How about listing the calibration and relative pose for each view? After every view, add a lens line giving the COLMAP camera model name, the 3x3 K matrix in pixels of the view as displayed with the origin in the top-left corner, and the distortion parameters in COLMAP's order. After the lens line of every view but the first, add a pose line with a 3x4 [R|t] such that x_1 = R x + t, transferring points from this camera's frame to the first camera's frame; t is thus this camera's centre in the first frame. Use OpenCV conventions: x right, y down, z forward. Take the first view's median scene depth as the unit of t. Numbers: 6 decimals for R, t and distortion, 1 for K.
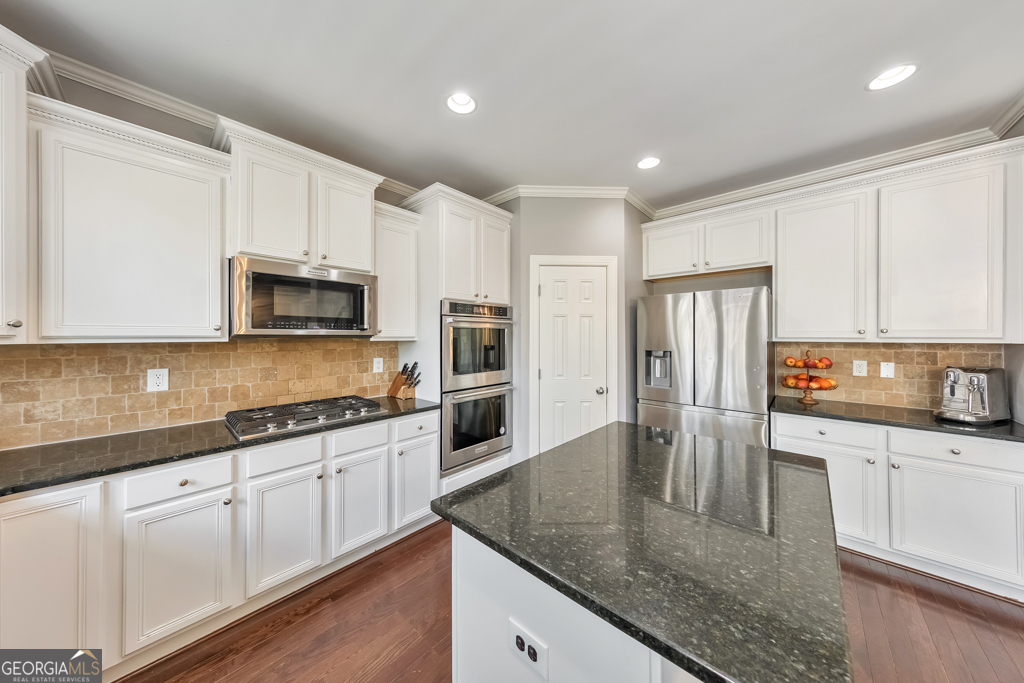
lens RADIAL K [[326.3, 0, 510.7], [0, 326.3, 335.7], [0, 0, 1]] dist [0.005868, -0.000169]
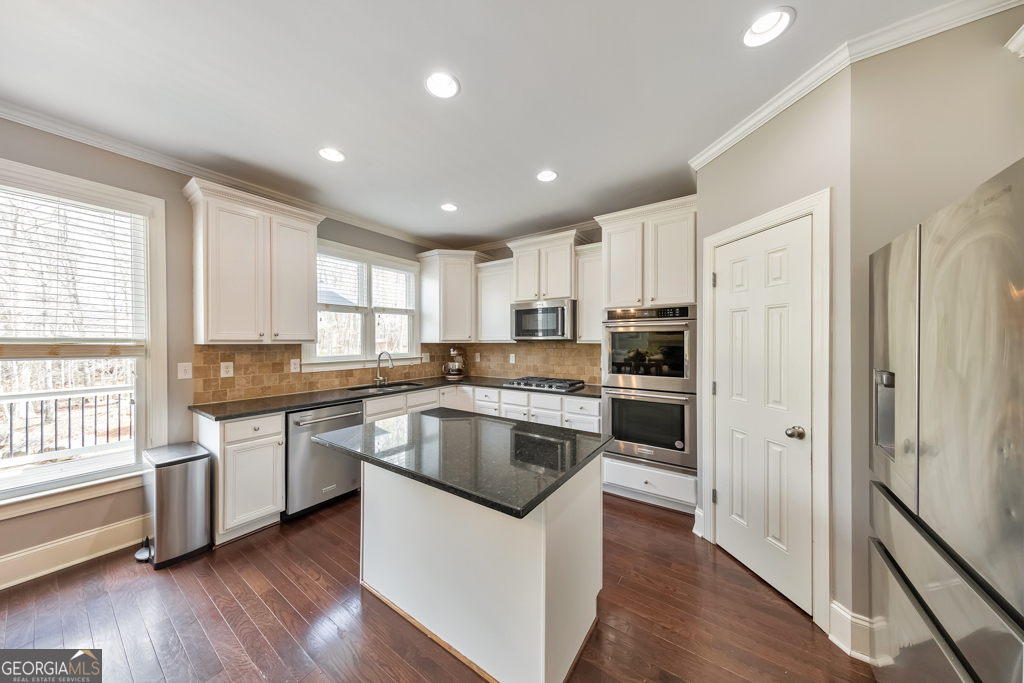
lens RADIAL K [[326.3, 0, 511.7], [0, 326.3, 341.7], [0, 0, 1]] dist [0.005868, -0.000169]
pose [[0.127585, 0.004731, -0.991816, 1.003514], [0.005801, 0.999968, 0.005516, -0.000580], [0.991811, -0.006457, 0.127554, 0.536857]]
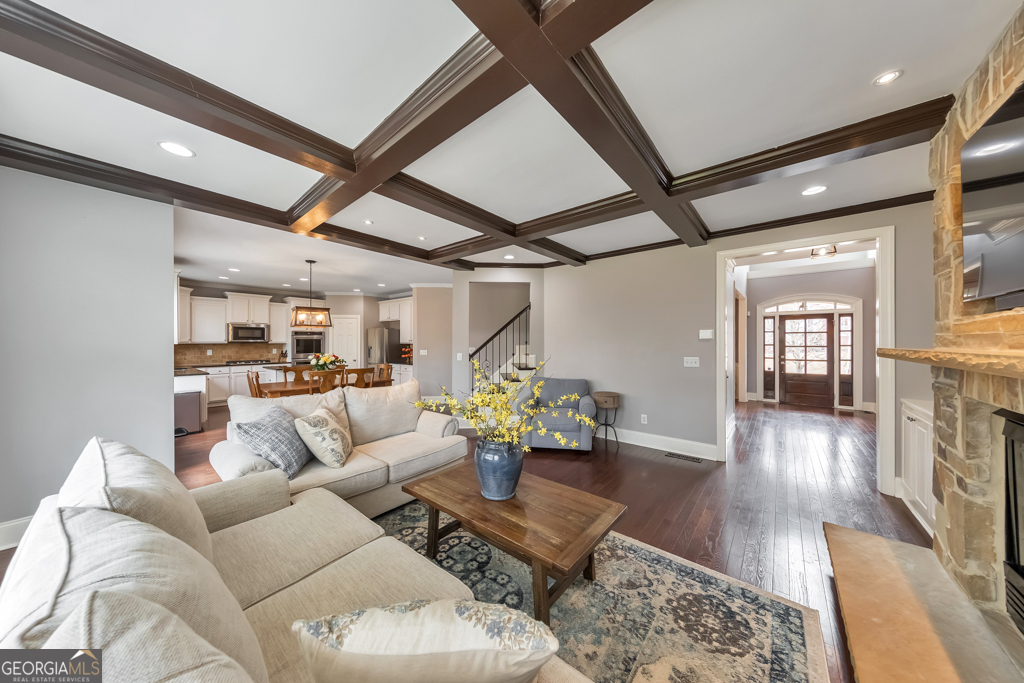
lens RADIAL K [[326.3, 0, 509.7], [0, 326.3, 342.1], [0, 0, 1]] dist [0.005868, -0.000169]
pose [[0.998667, 0.000531, 0.051616, 1.948451], [-0.000690, 0.999995, 0.003081, -0.008699], [-0.051614, -0.003112, 0.998662, -2.598123]]
